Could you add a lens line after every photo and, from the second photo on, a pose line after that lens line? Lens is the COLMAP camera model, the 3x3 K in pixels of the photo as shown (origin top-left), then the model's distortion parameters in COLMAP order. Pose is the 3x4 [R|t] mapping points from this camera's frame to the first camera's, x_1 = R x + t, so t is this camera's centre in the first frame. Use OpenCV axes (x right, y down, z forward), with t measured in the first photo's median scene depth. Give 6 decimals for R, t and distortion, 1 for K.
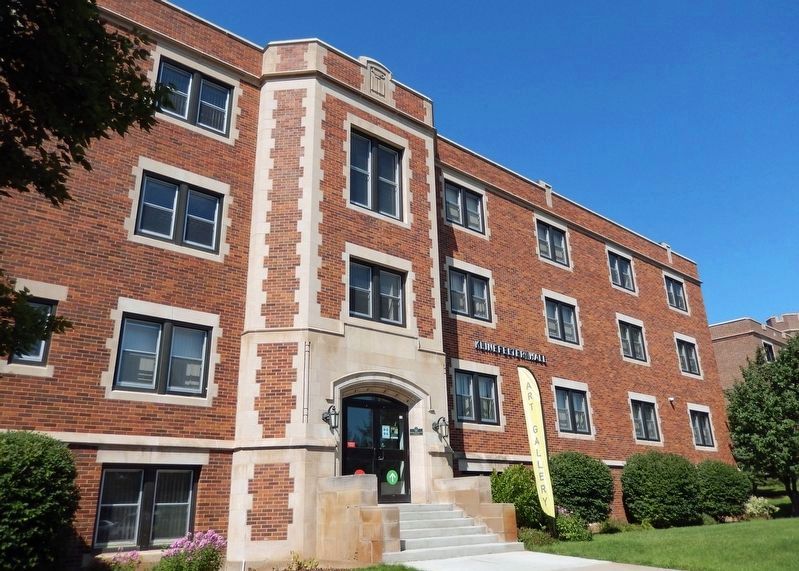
lens RADIAL K [[629.5, 0, 397.0], [0, 629.5, 282.0], [0, 0, 1]] dist [-0.025597, -0.001382]
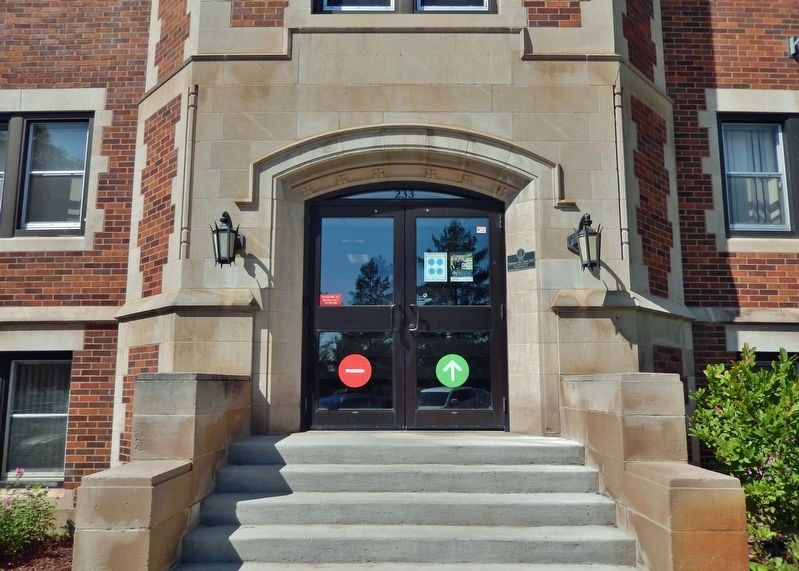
lens RADIAL K [[612.0, 0, 410.3], [0, 612.0, 311.2], [0, 0, 1]] dist [-0.034415, 0.000867]
pose [[0.749273, -0.057124, -0.659793, 0.240092], [0.202832, 0.968191, 0.146515, 0.206108], [0.630436, -0.243606, 0.737025, 0.688272]]
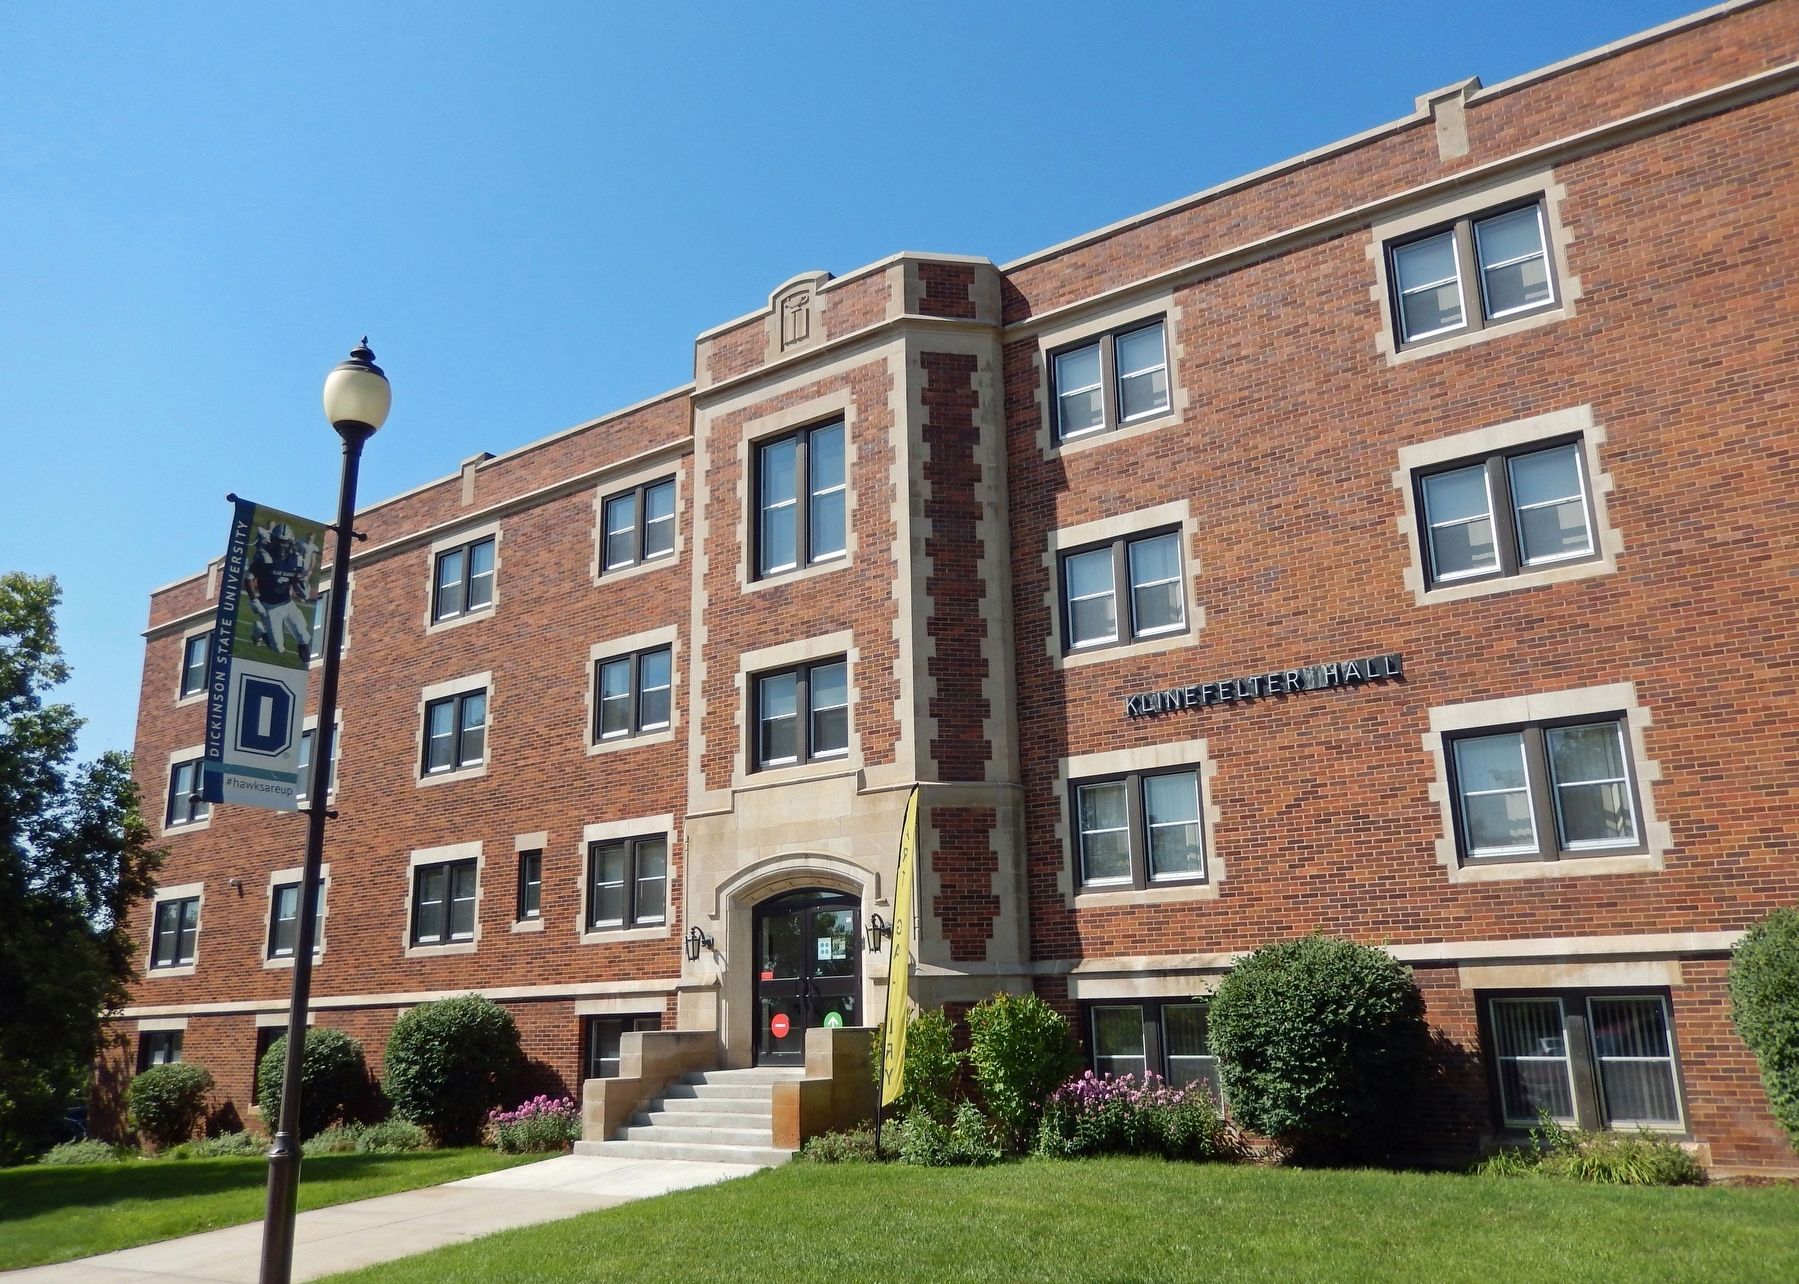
lens RADIAL K [[1377.9, 0, 923.8], [0, 1377.9, 699.9], [0, 0, 1]] dist [-0.034415, 0.000867]
pose [[0.239386, -0.197944, -0.950533, 1.292068], [0.344220, 0.932710, -0.107542, 0.193821], [0.907858, -0.301448, 0.291414, 0.786850]]
